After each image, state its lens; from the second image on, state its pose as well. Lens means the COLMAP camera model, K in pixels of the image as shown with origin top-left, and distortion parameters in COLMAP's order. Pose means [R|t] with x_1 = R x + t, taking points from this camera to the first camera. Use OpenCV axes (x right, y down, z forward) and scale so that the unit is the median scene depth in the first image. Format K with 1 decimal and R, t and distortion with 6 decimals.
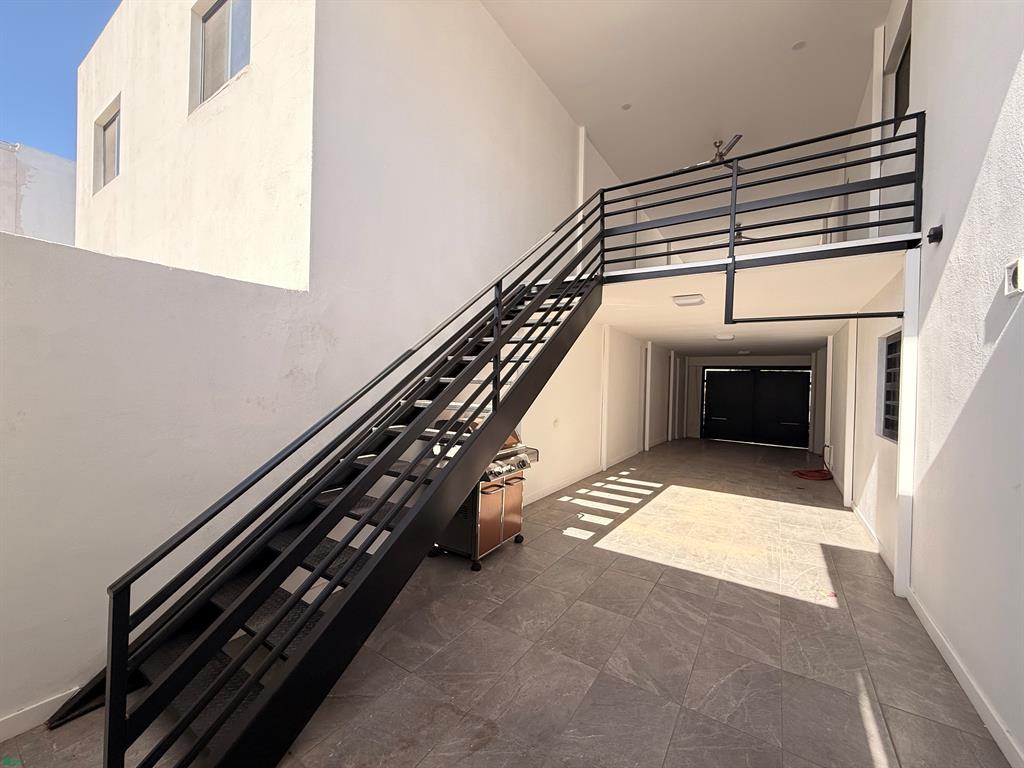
lens RADIAL K [[409.3, 0, 510.2], [0, 409.3, 383.0], [0, 0, 1]] dist [-0.000916, 0.000859]
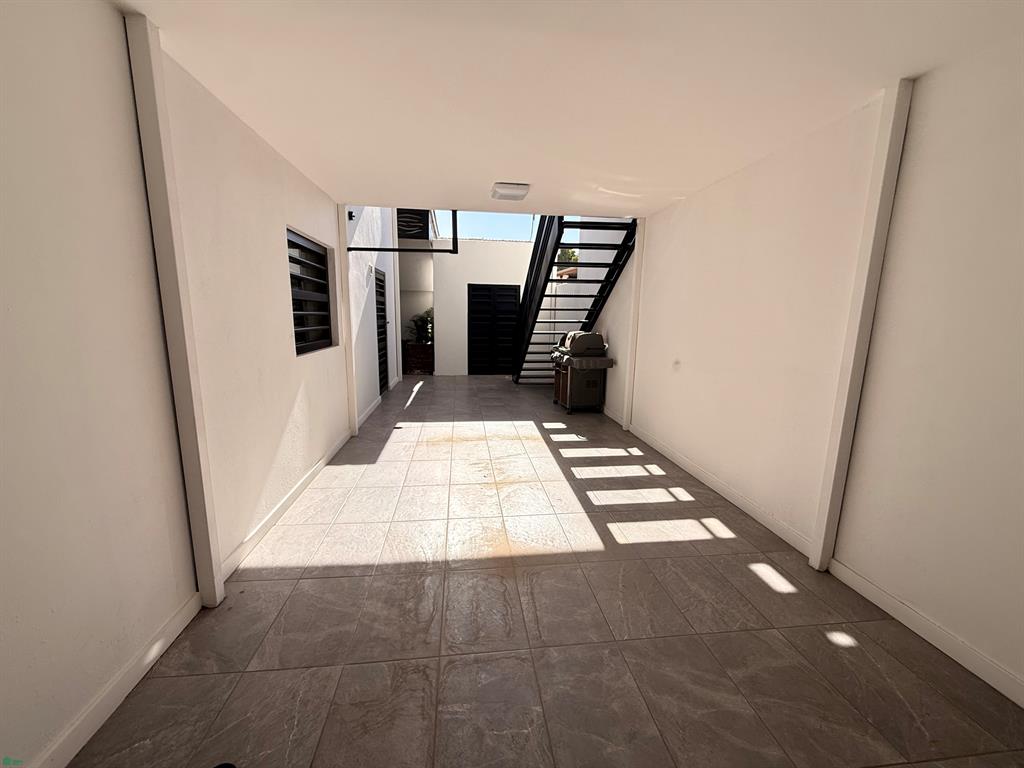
lens RADIAL K [[409.3, 0, 508.6], [0, 409.3, 384.9], [0, 0, 1]] dist [-0.000916, 0.000859]
pose [[-0.763063, 0.074505, -0.642015, 0.928283], [-0.040348, 0.985905, 0.162368, 0.032675], [0.645063, 0.149801, -0.749302, 1.572461]]
